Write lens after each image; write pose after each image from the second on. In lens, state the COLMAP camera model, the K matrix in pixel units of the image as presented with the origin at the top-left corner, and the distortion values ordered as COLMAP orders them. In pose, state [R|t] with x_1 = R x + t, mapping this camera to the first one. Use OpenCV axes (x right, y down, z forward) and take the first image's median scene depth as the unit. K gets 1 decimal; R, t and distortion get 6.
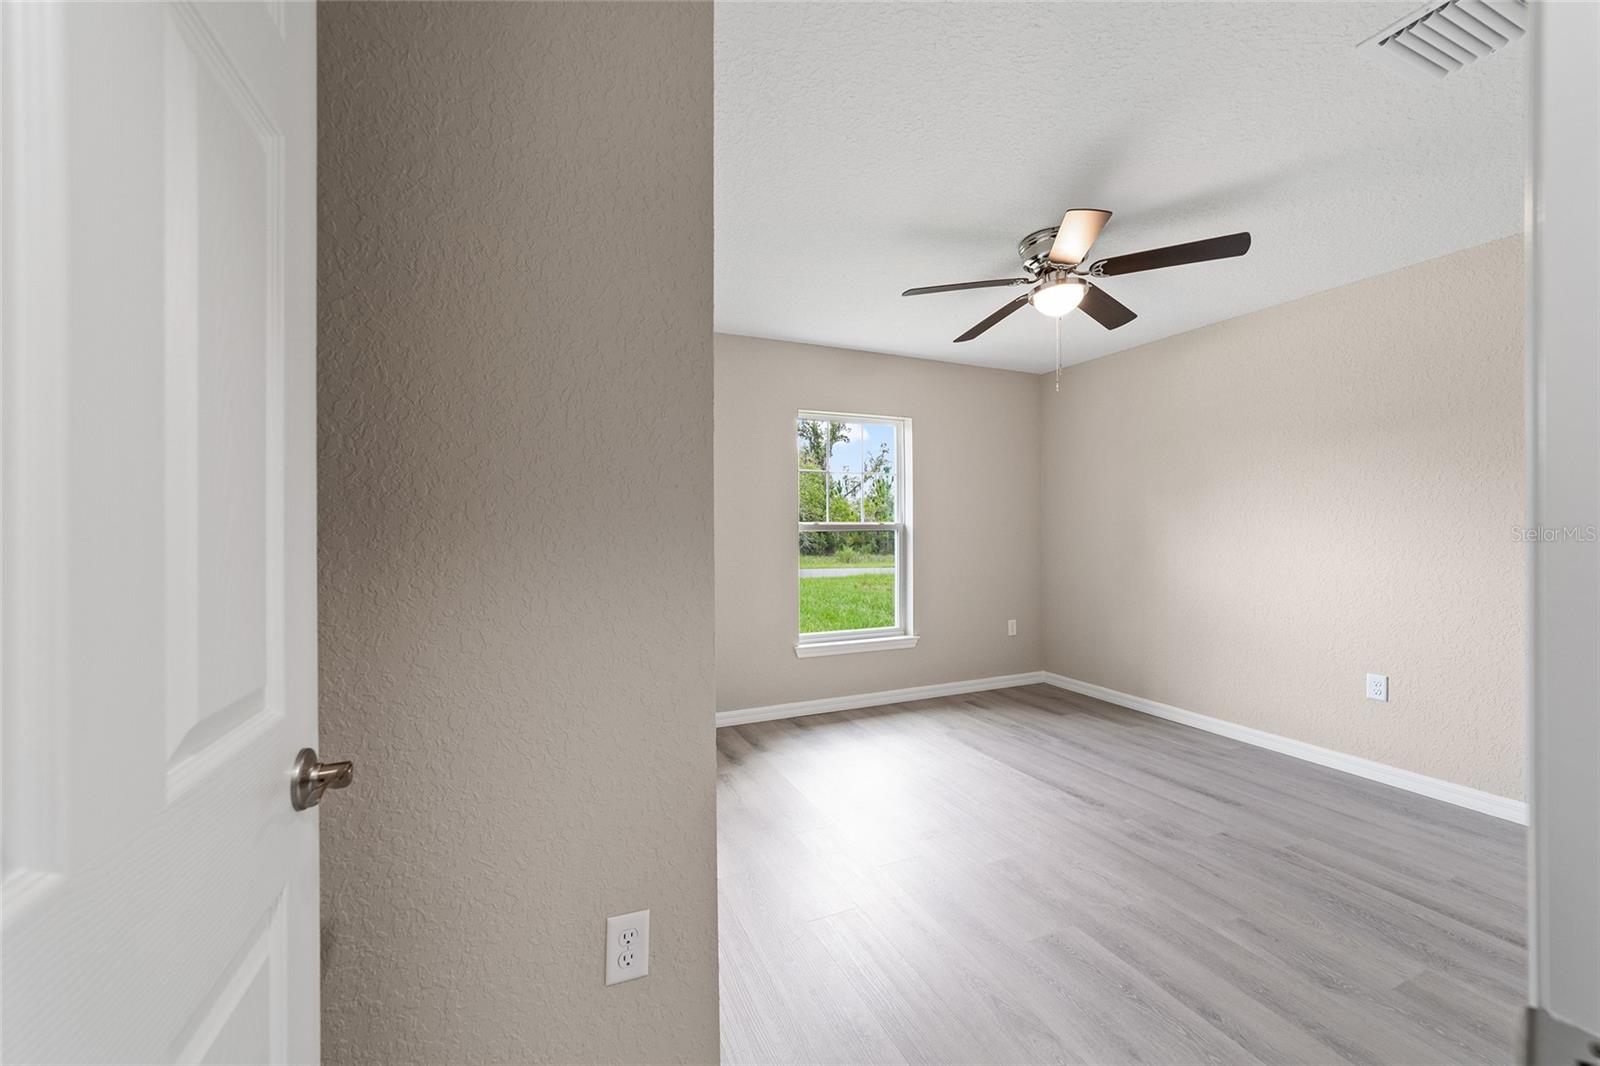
lens RADIAL K [[615.6, 0, 794.3], [0, 615.6, 527.4], [0, 0, 1]] dist [-0.017751, 0.008802]
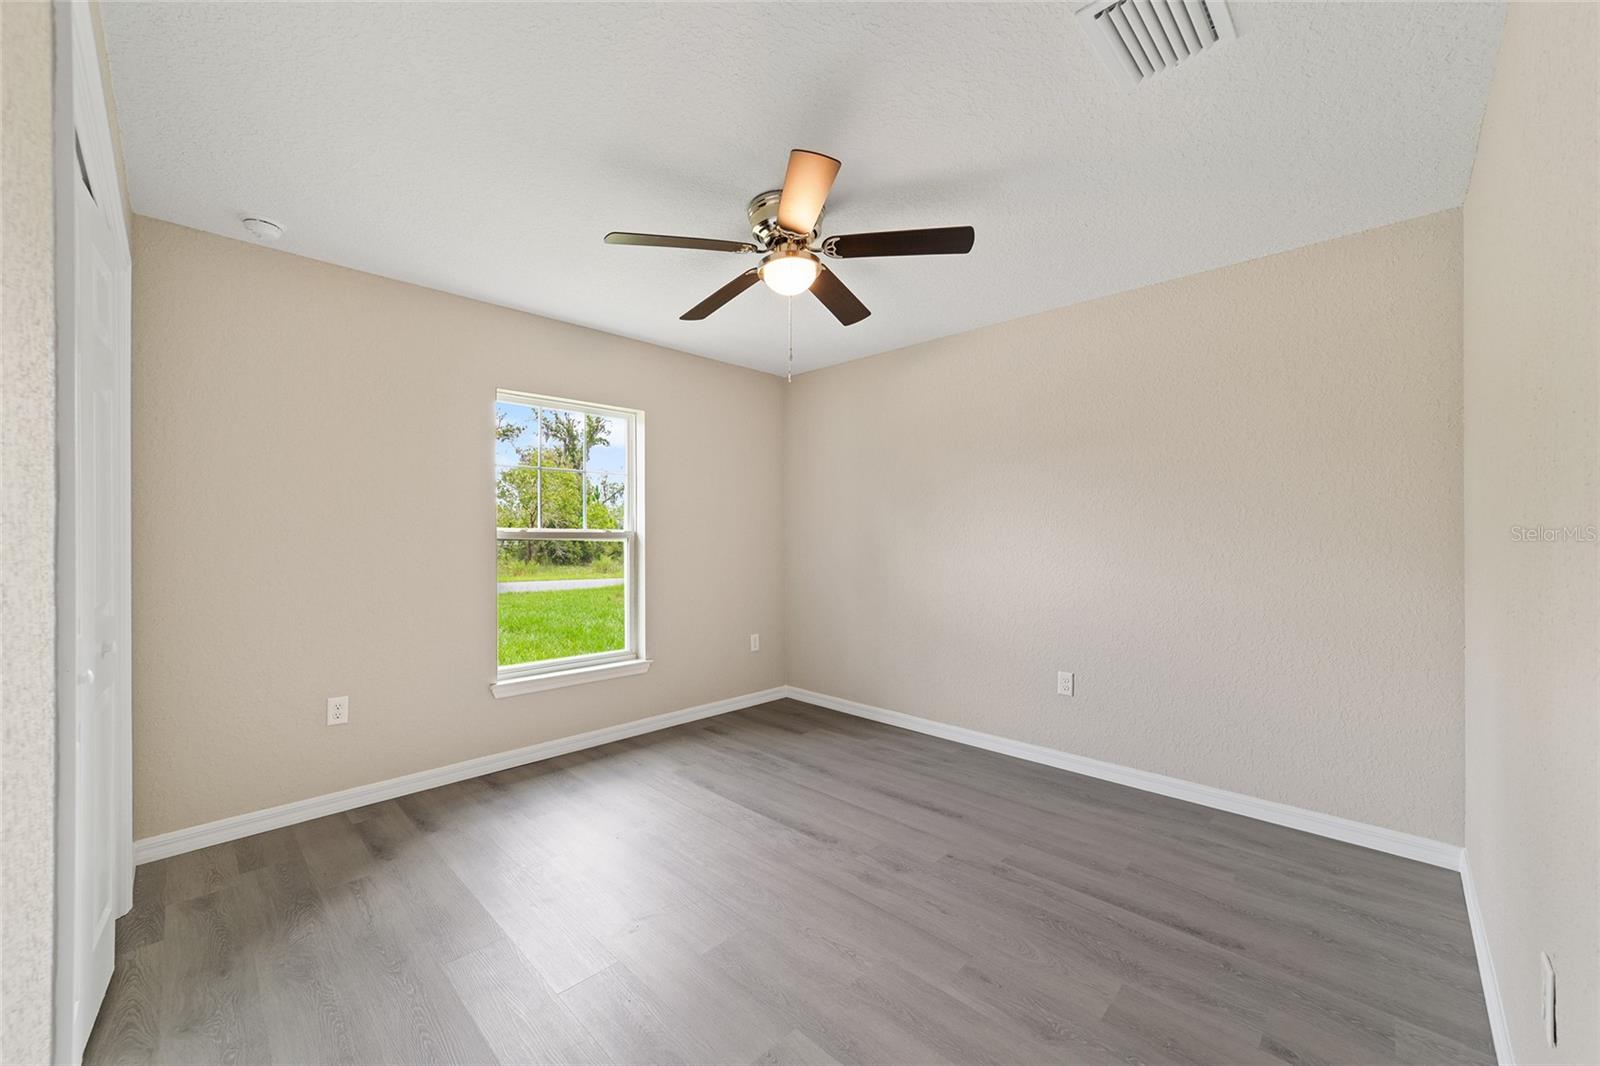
lens RADIAL K [[615.6, 0, 793.0], [0, 615.6, 531.1], [0, 0, 1]] dist [-0.017751, 0.008802]
pose [[0.930089, 0.005254, 0.367297, 0.111928], [-0.002498, 0.999965, -0.007979, -0.000495], [-0.367326, 0.006504, 0.930069, 0.179545]]
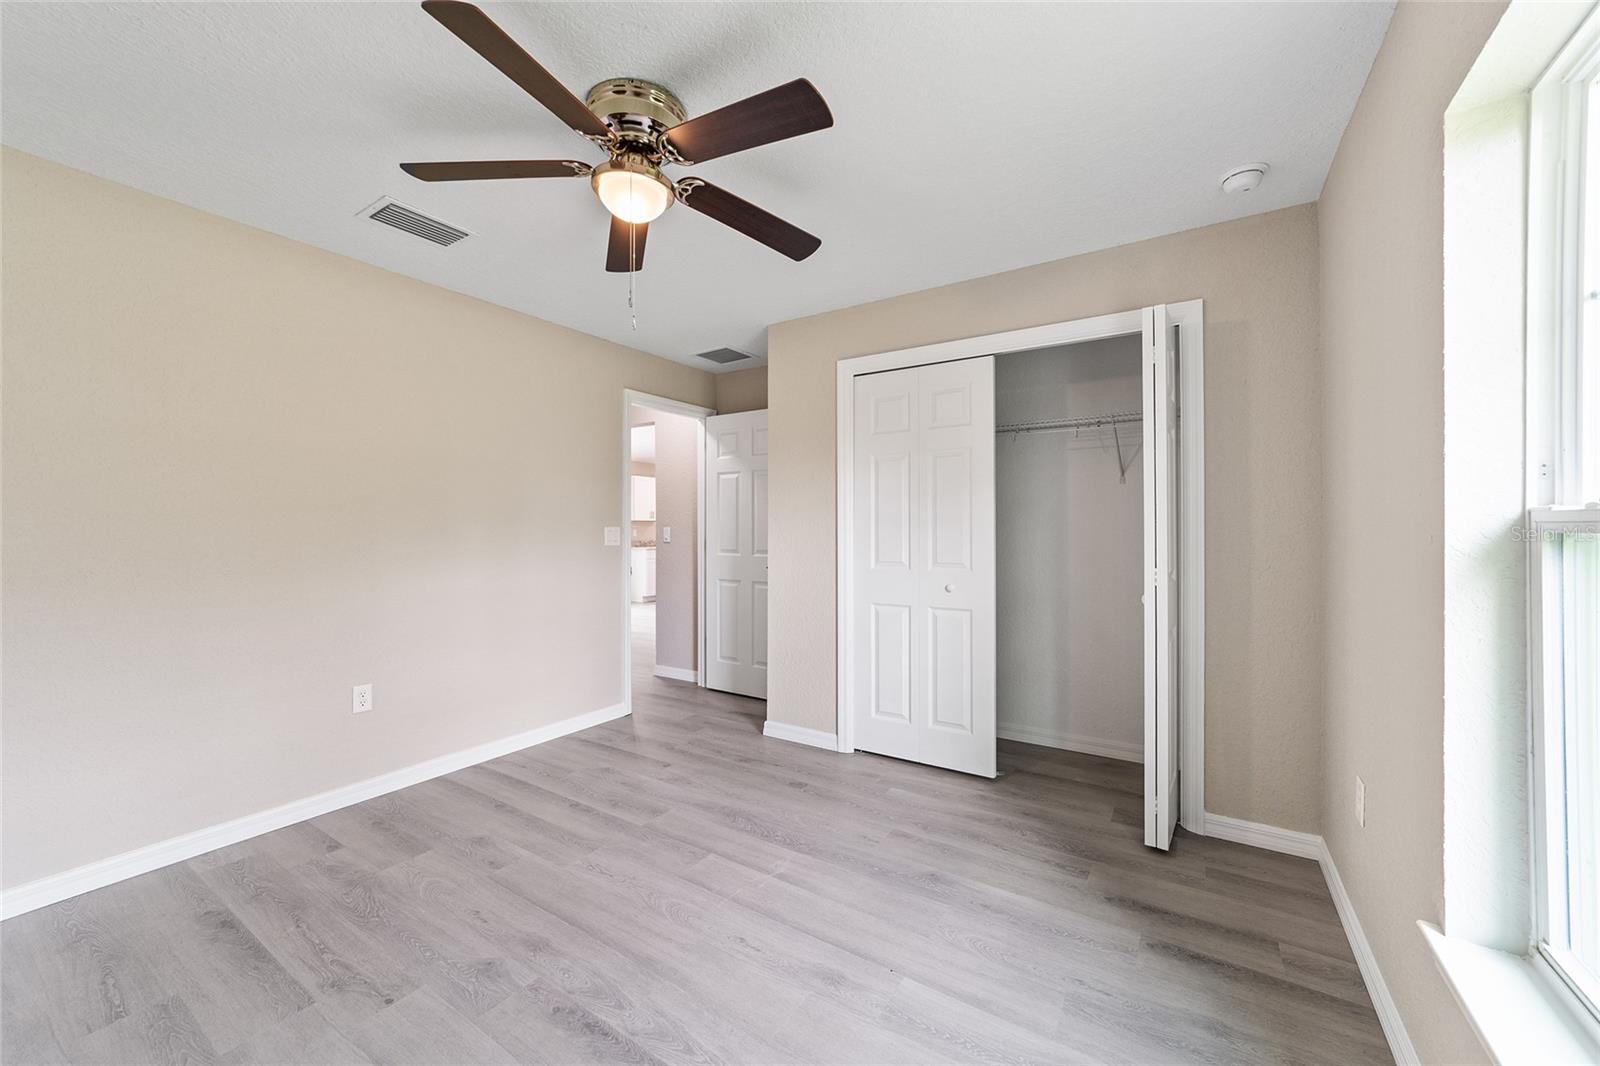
lens RADIAL K [[615.6, 0, 802.7], [0, 615.6, 530.7], [0, 0, 1]] dist [-0.017751, 0.008802]
pose [[-0.834863, 0.004785, -0.550438, 0.653333], [0.002158, 0.999983, 0.005420, -0.001378], [0.550454, 0.003337, -0.834859, 1.682806]]
